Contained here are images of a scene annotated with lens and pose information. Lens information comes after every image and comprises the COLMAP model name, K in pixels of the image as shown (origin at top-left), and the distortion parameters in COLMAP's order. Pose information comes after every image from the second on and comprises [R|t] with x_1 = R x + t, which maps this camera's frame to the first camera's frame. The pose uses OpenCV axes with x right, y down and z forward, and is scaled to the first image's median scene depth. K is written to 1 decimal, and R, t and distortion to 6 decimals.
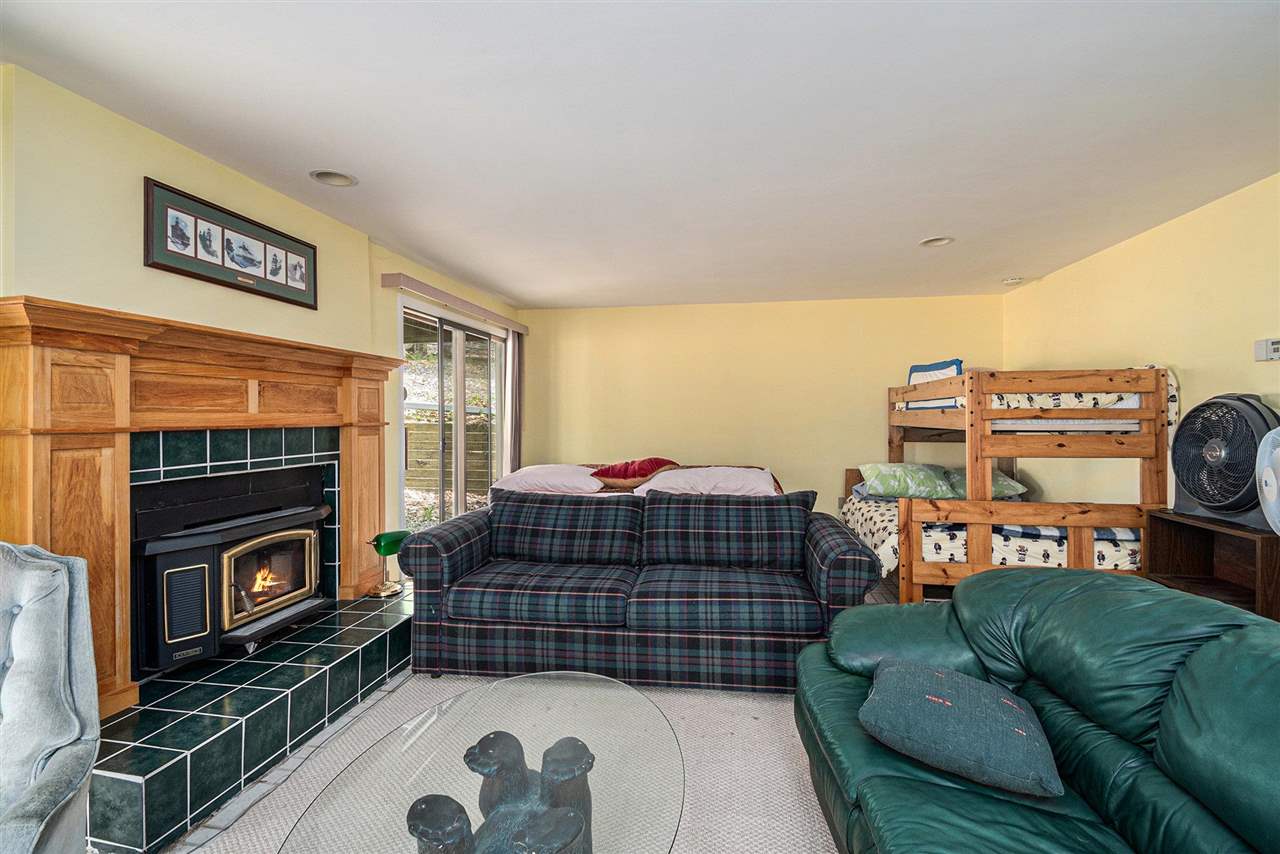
lens RADIAL K [[576.4, 0, 645.0], [0, 576.4, 409.6], [0, 0, 1]] dist [0.029798, -0.028424]
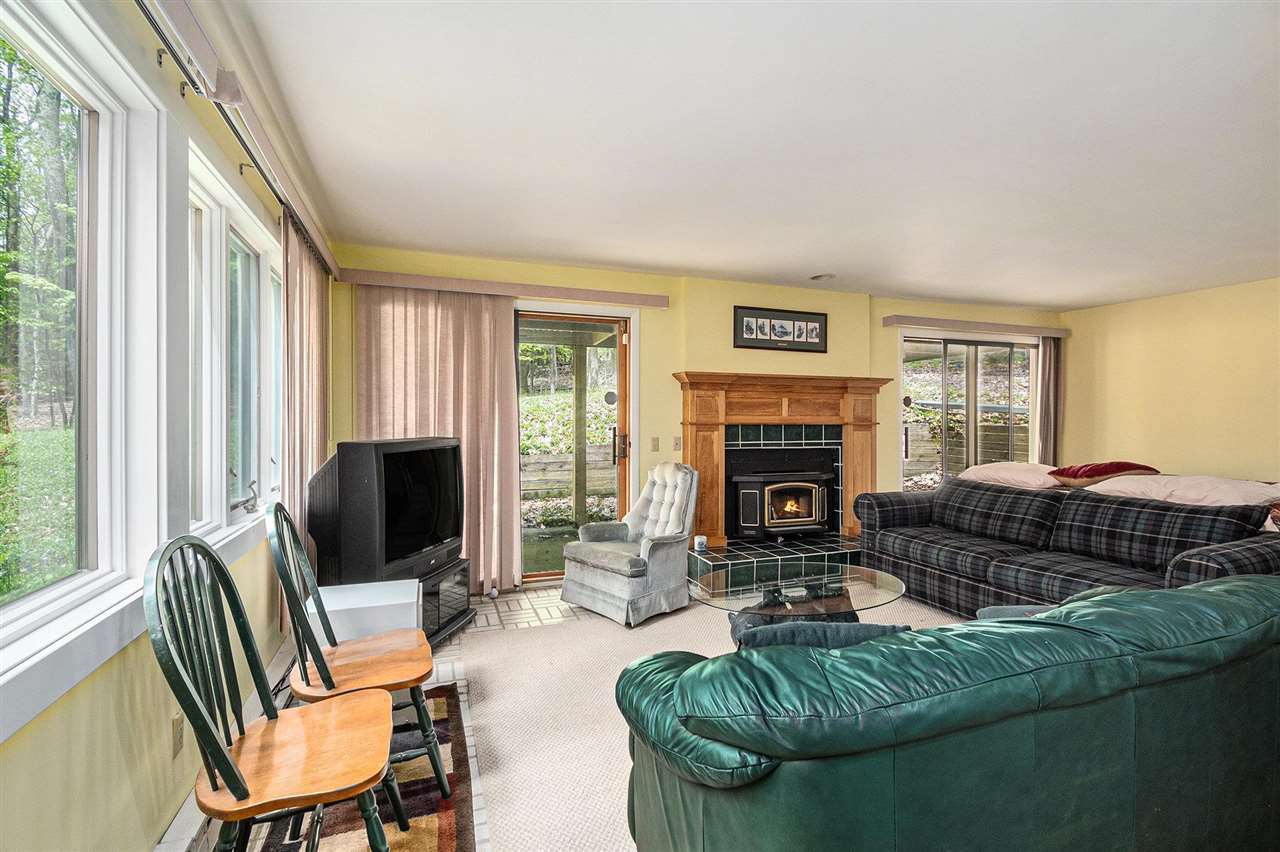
lens RADIAL K [[568.2, 0, 640.0], [0, 568.2, 426.0], [0, 0, 1]] dist [-0.041202, -0.001097]
pose [[0.488597, 0.015532, -0.872371, 0.623041], [0.005297, 0.999770, 0.020766, -0.002593], [0.872494, -0.014767, 0.488402, -0.259527]]
